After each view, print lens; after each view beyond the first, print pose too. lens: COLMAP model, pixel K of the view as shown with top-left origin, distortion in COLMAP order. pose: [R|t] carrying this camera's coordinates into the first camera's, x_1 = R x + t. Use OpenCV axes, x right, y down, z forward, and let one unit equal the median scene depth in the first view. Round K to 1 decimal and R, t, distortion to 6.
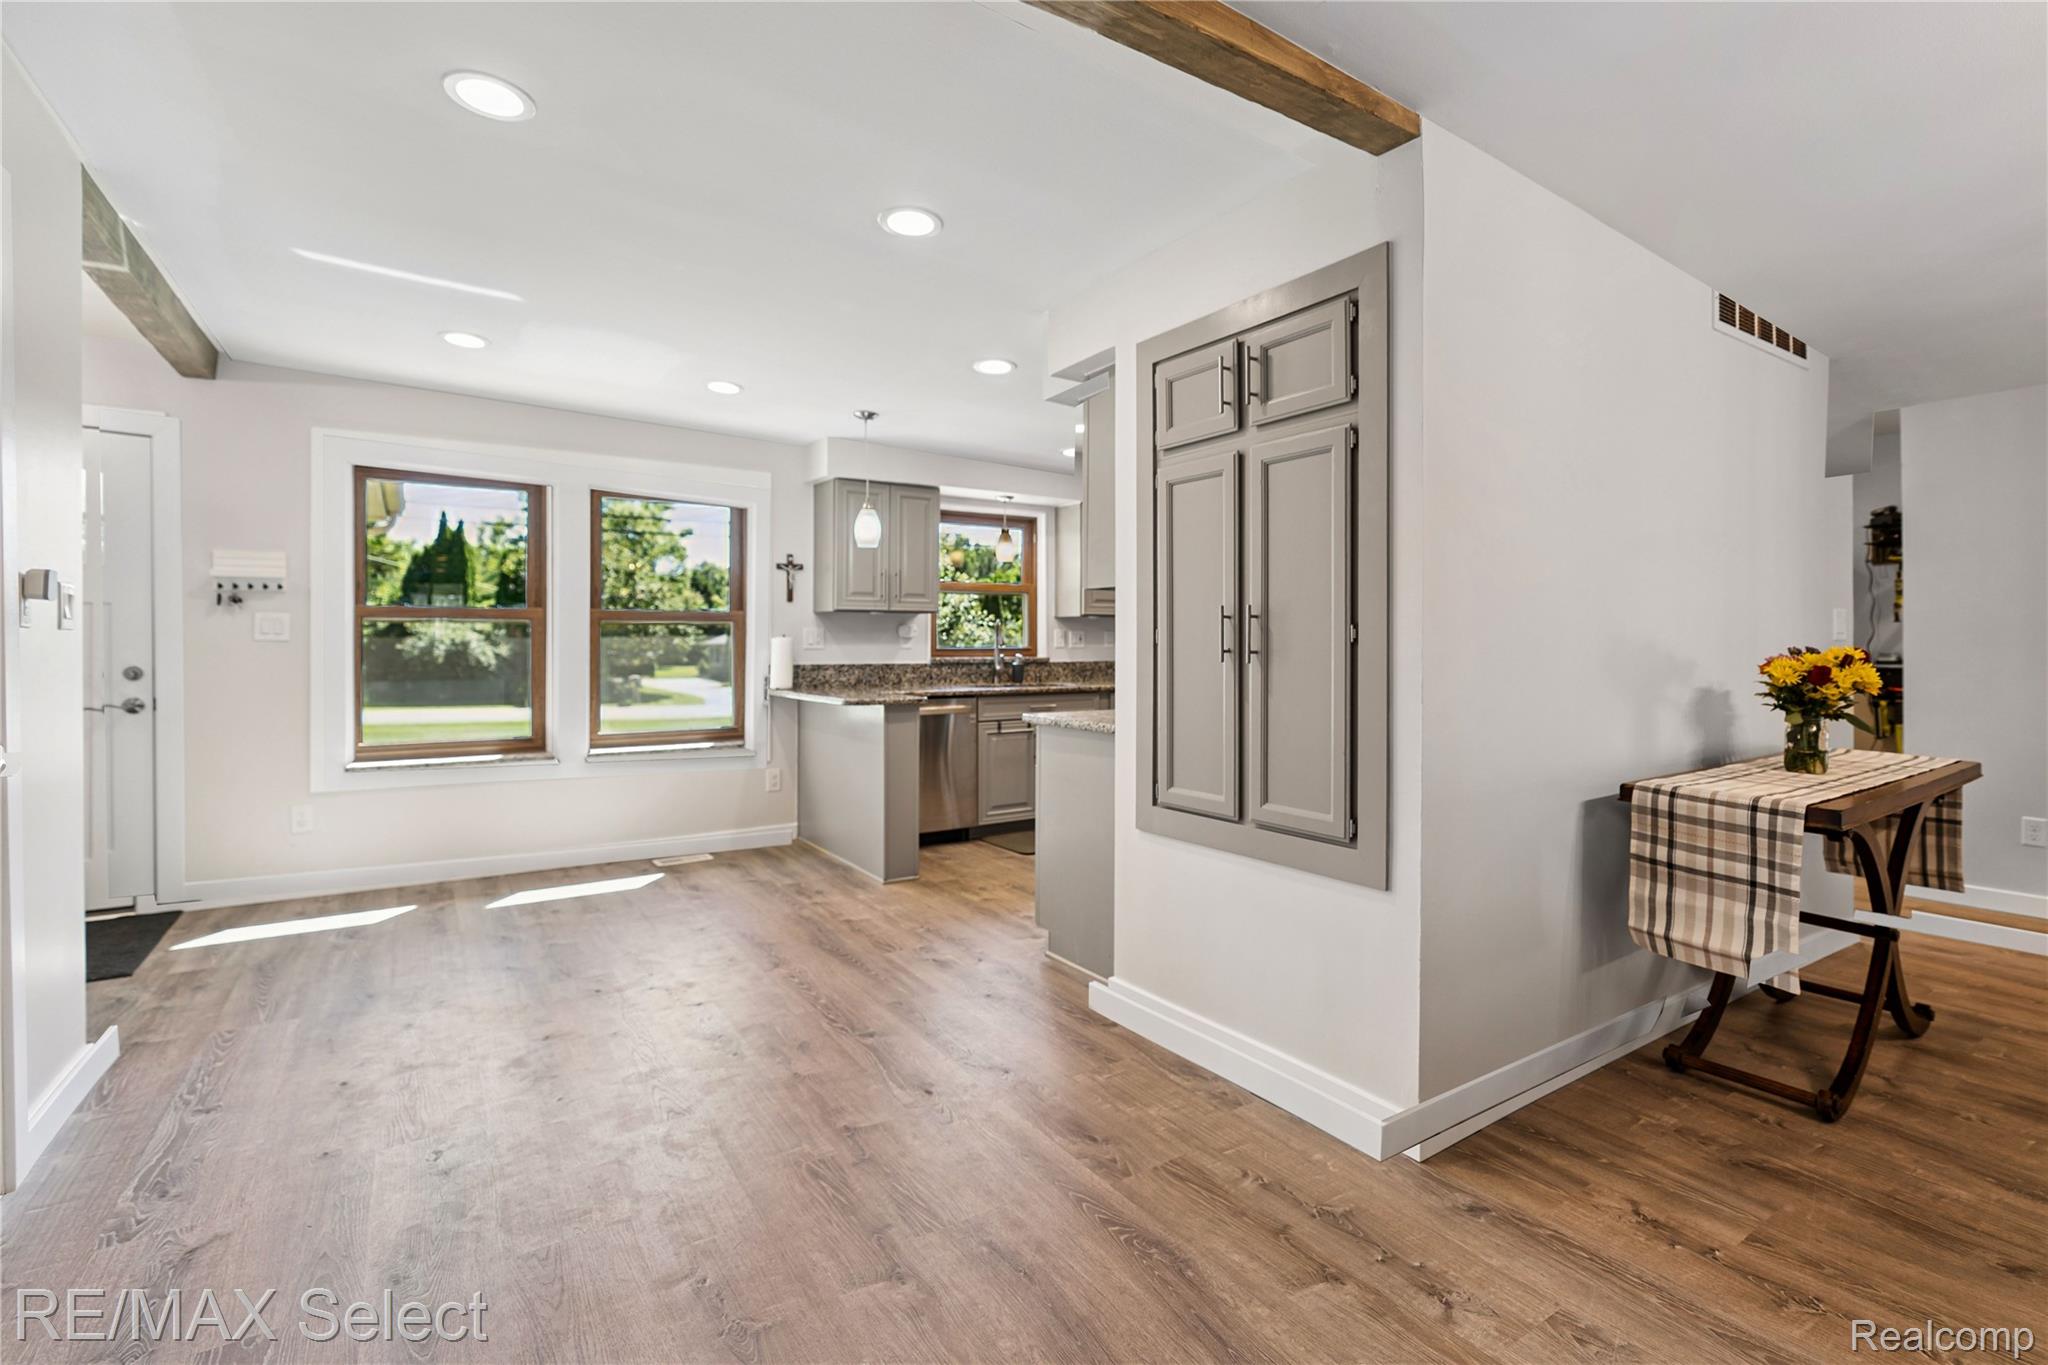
lens RADIAL K [[933.9, 0, 1040.9], [0, 933.9, 648.5], [0, 0, 1]] dist [-0.009335, 0.004424]
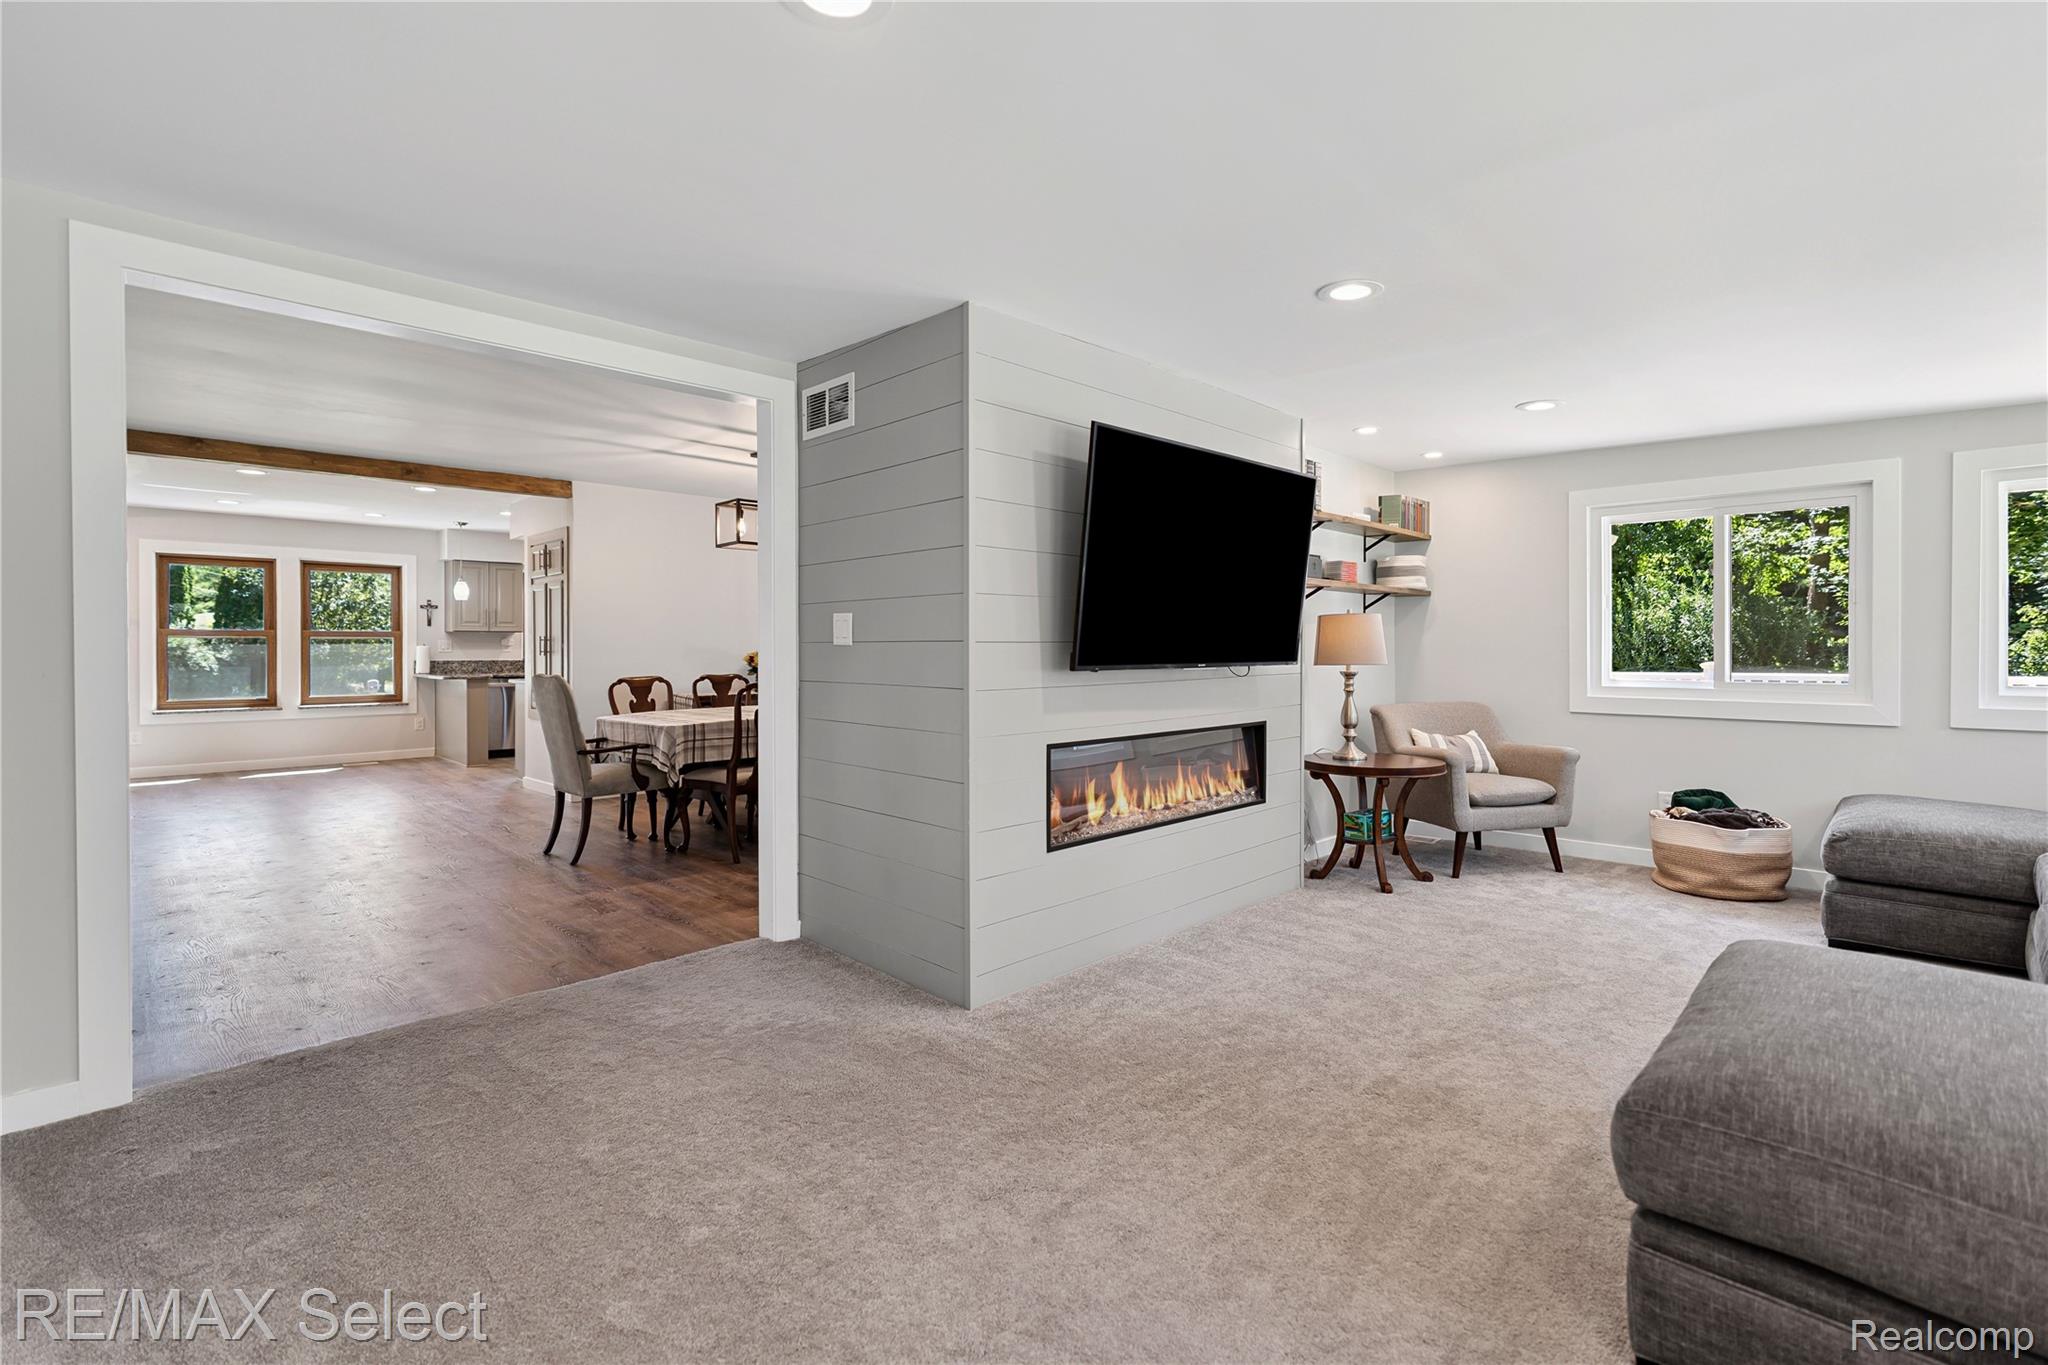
lens RADIAL K [[933.9, 0, 1032.9], [0, 933.9, 652.0], [0, 0, 1]] dist [-0.009335, 0.004424]
pose [[0.980971, -0.002388, 0.194140, 0.614479], [0.002452, 0.999997, -0.000088, 0.004746], [-0.194139, 0.000562, 0.980974, -1.161593]]
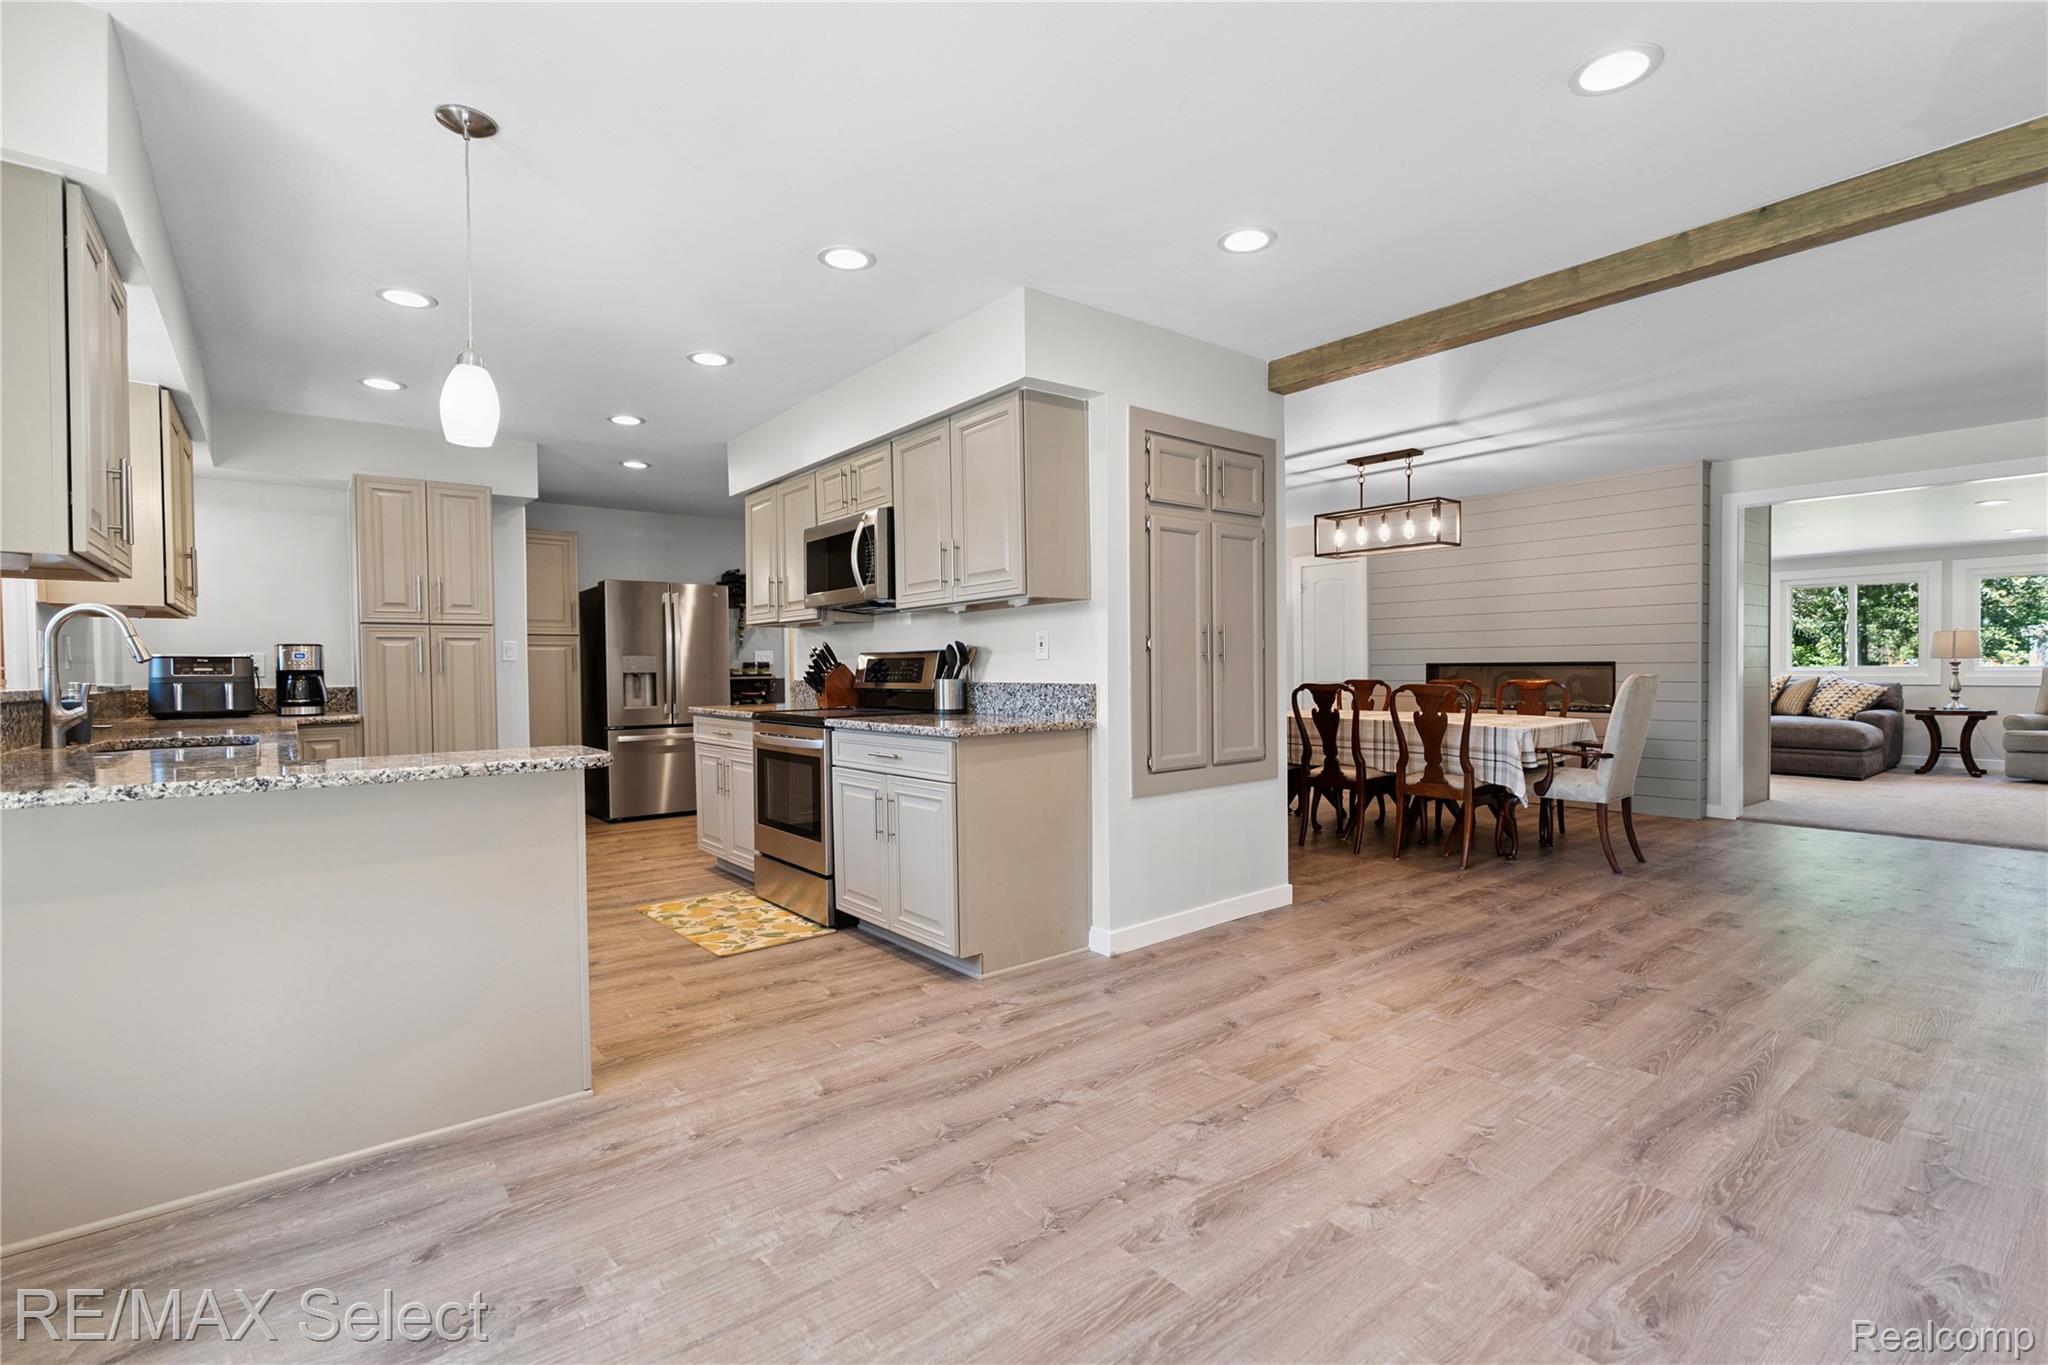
lens RADIAL K [[933.9, 0, 1048.4], [0, 933.9, 683.3], [0, 0, 1]] dist [-0.009335, 0.004424]
pose [[-0.087860, -0.017553, 0.995978, -0.691828], [0.016968, 0.999673, 0.019115, 0.009295], [-0.995988, 0.018580, -0.087534, 0.749684]]
